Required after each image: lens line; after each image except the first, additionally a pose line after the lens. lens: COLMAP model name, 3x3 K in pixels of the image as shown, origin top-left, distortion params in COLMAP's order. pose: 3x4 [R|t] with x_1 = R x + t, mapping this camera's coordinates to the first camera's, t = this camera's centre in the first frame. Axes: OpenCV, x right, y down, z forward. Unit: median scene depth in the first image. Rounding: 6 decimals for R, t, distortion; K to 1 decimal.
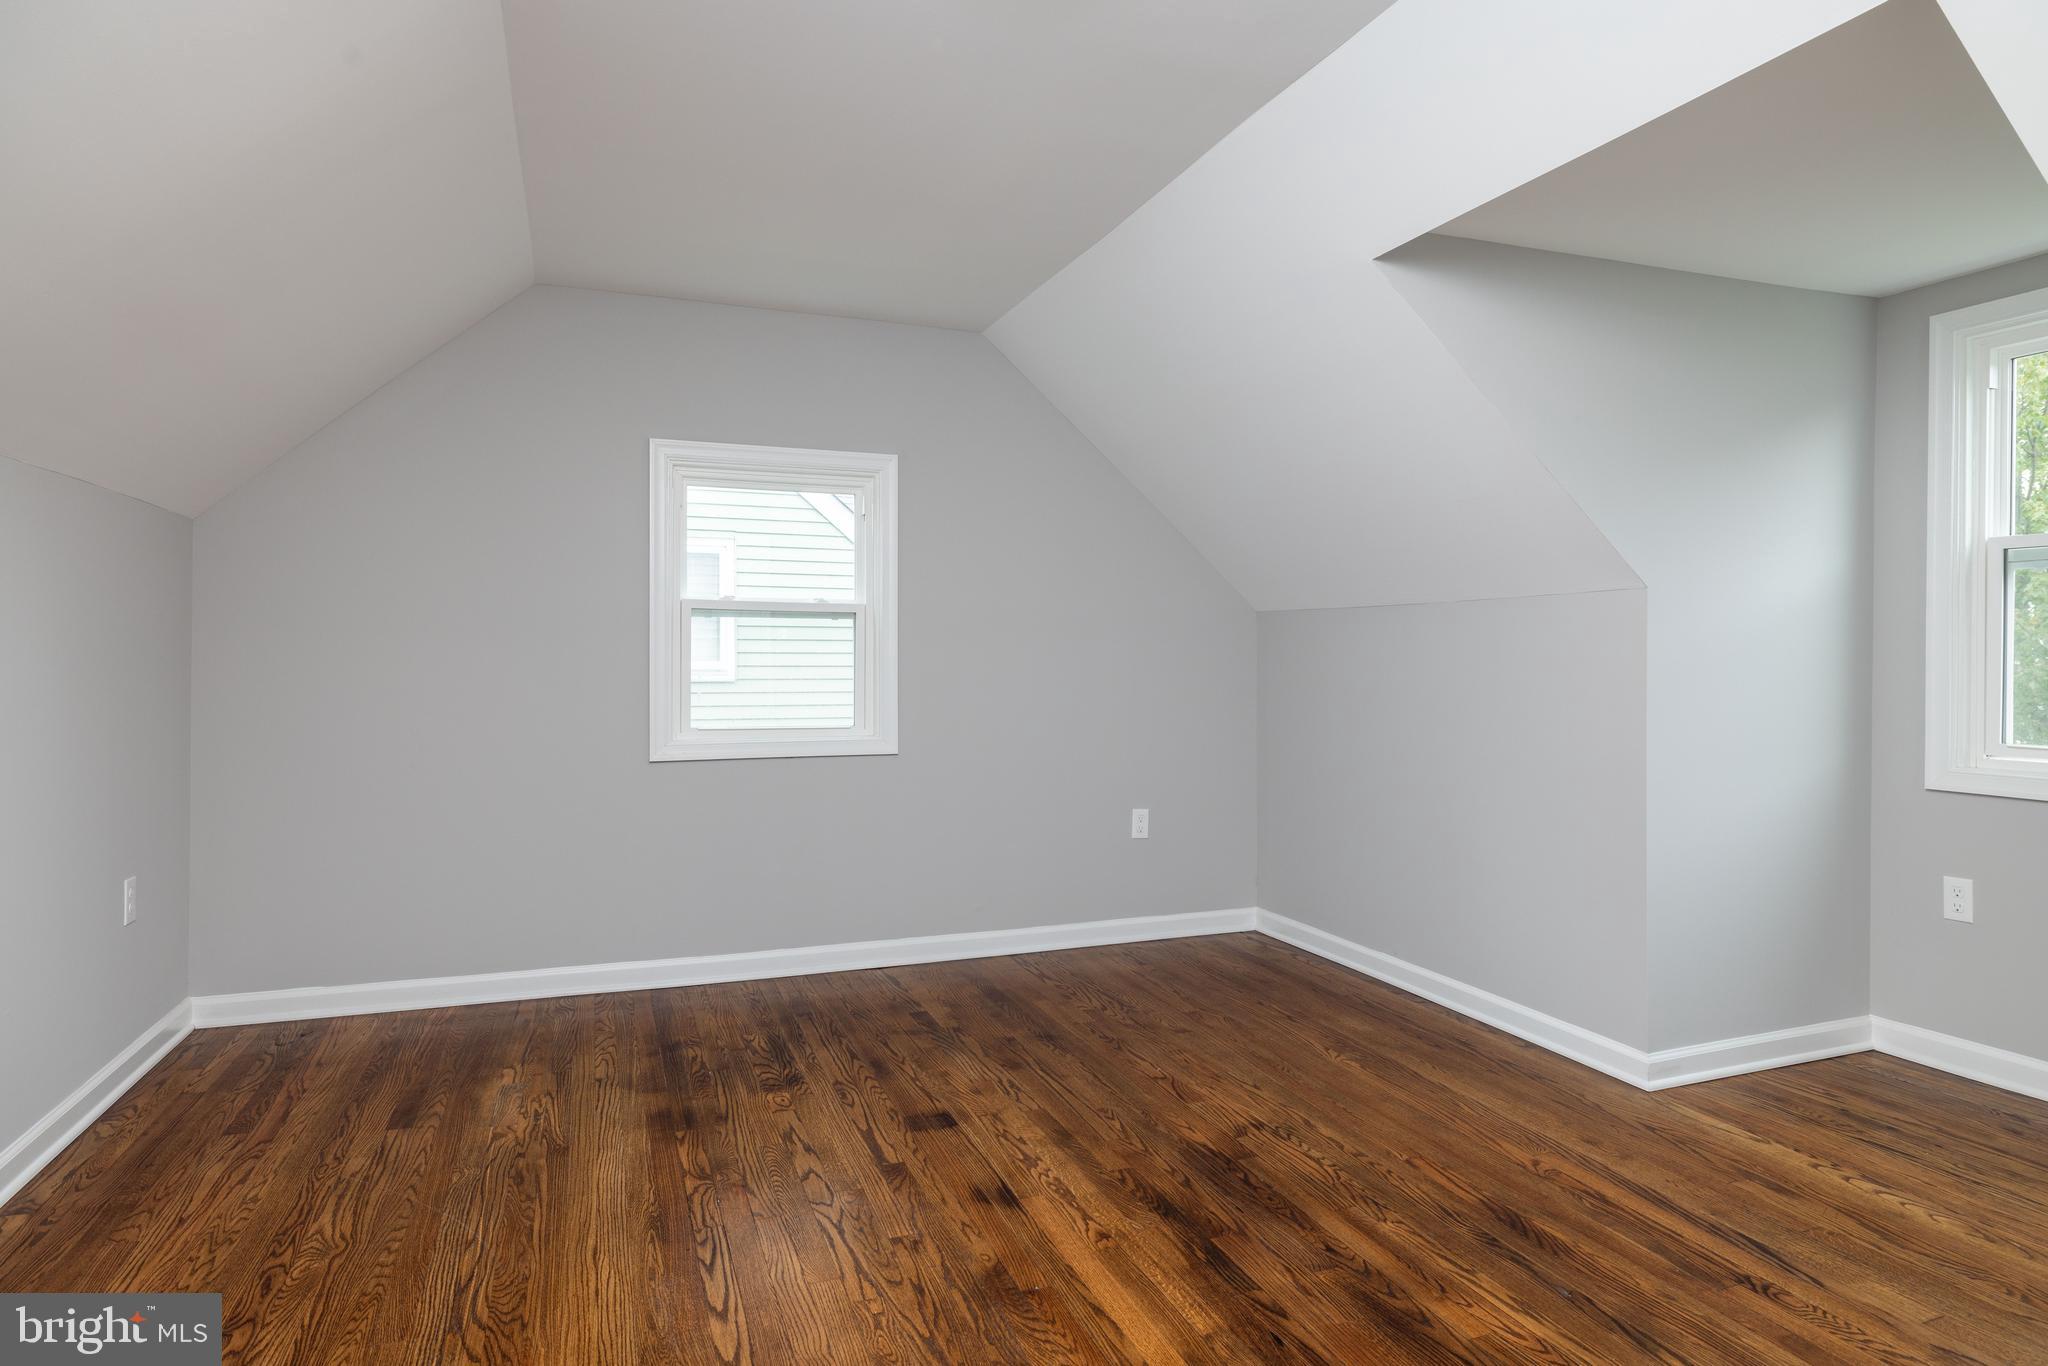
lens RADIAL K [[1133.7, 0, 1024.0], [0, 1133.7, 680.1], [0, 0, 1]] dist [-0.002607, -0.000038]
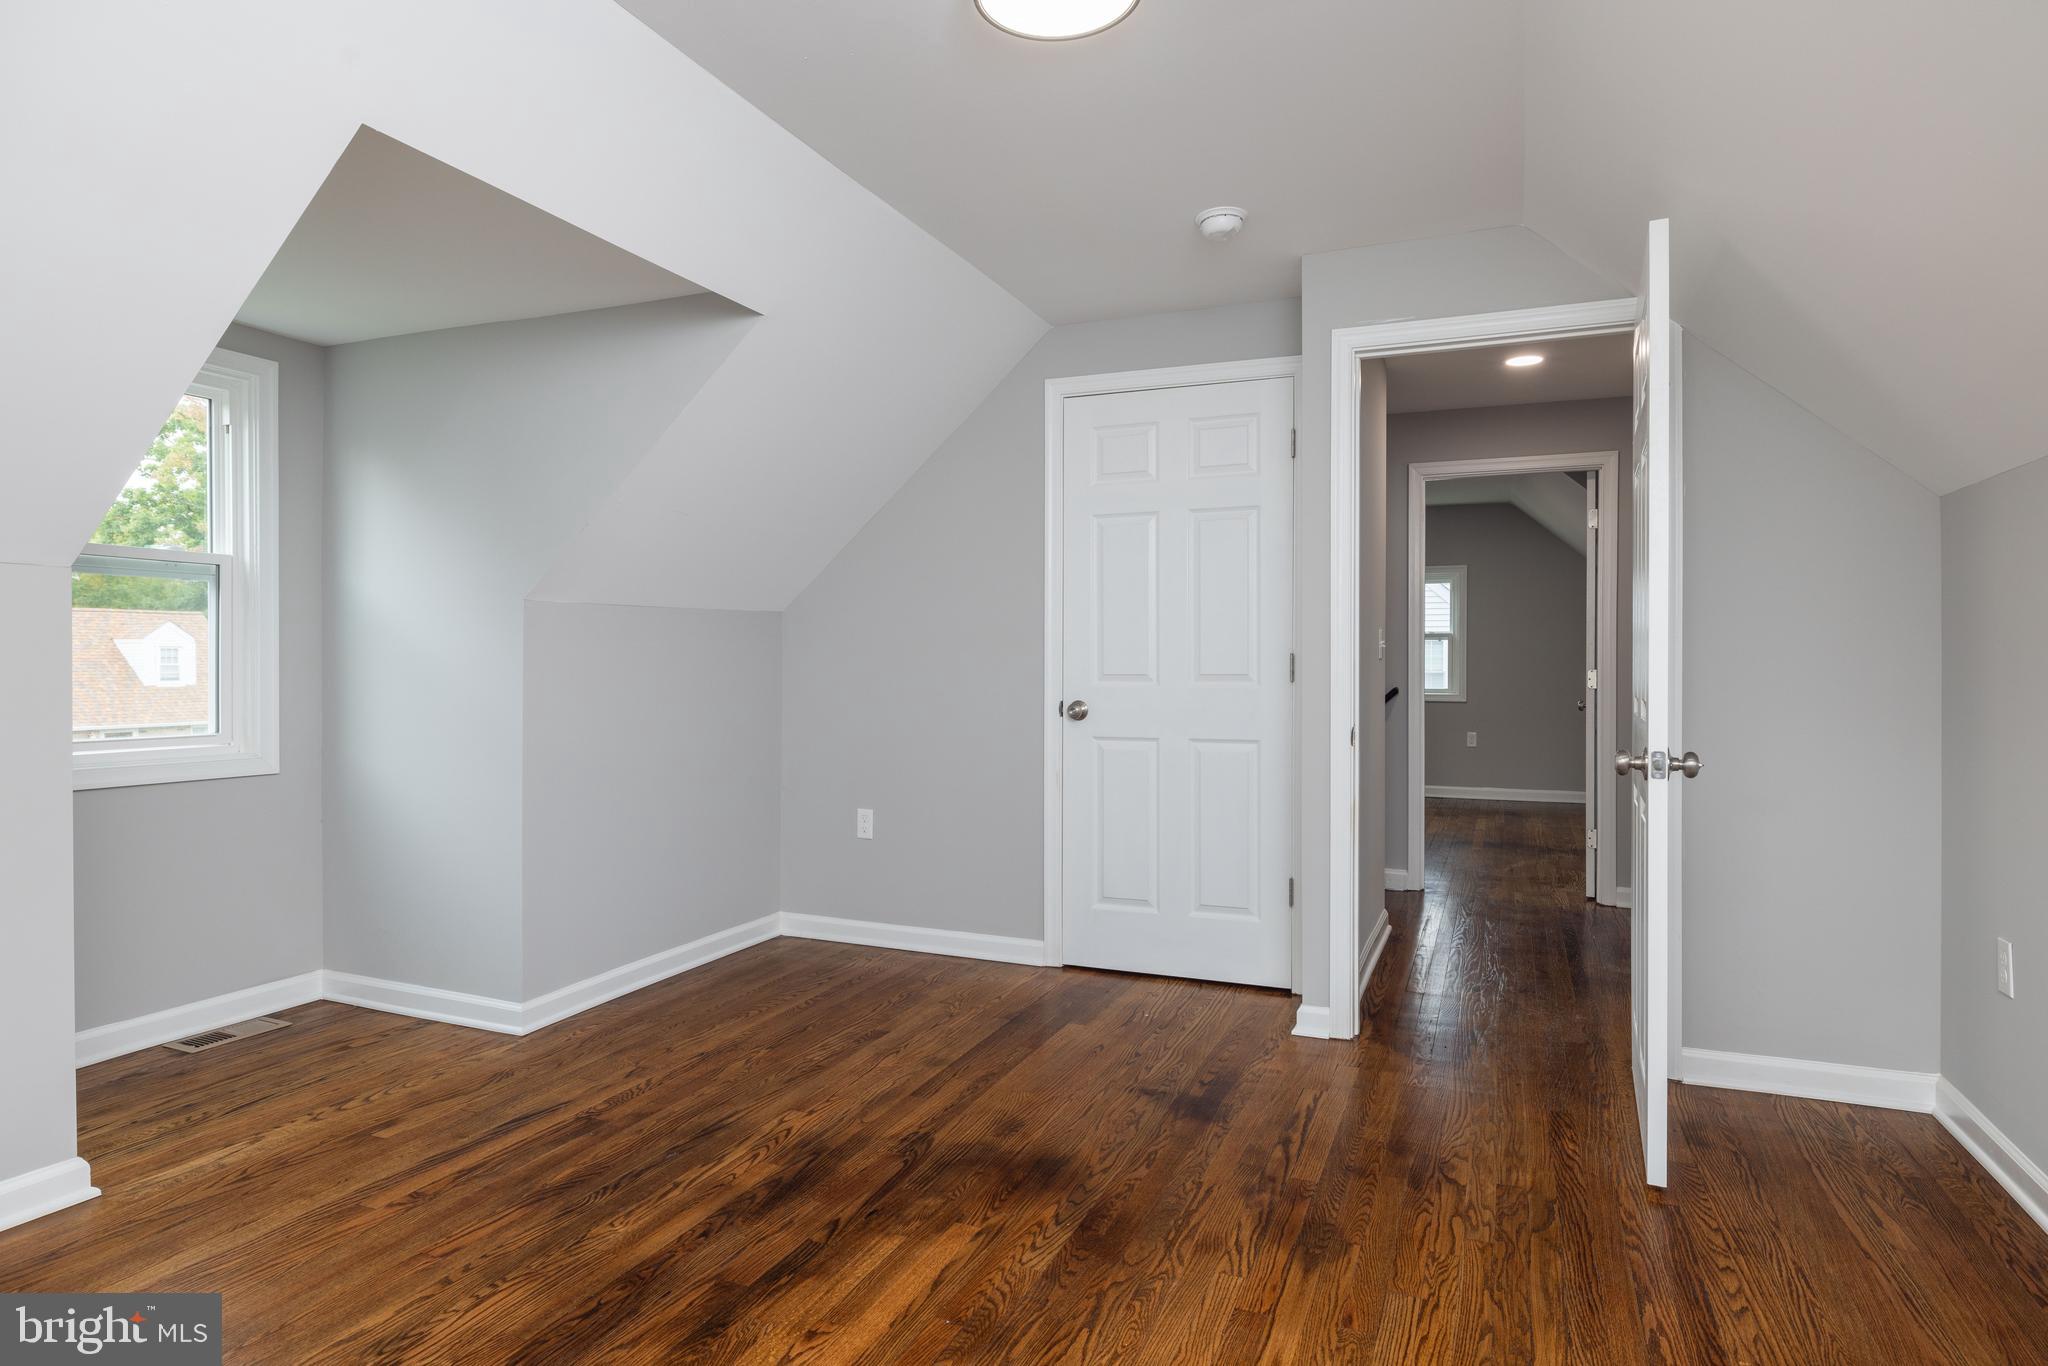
lens RADIAL K [[1133.7, 0, 1027.8], [0, 1133.7, 679.1], [0, 0, 1]] dist [-0.002607, -0.000038]
pose [[-0.720184, -0.012111, 0.693677, -0.607861], [0.007417, 0.999656, 0.025153, -0.020988], [-0.693743, 0.023260, -0.719846, 1.435355]]
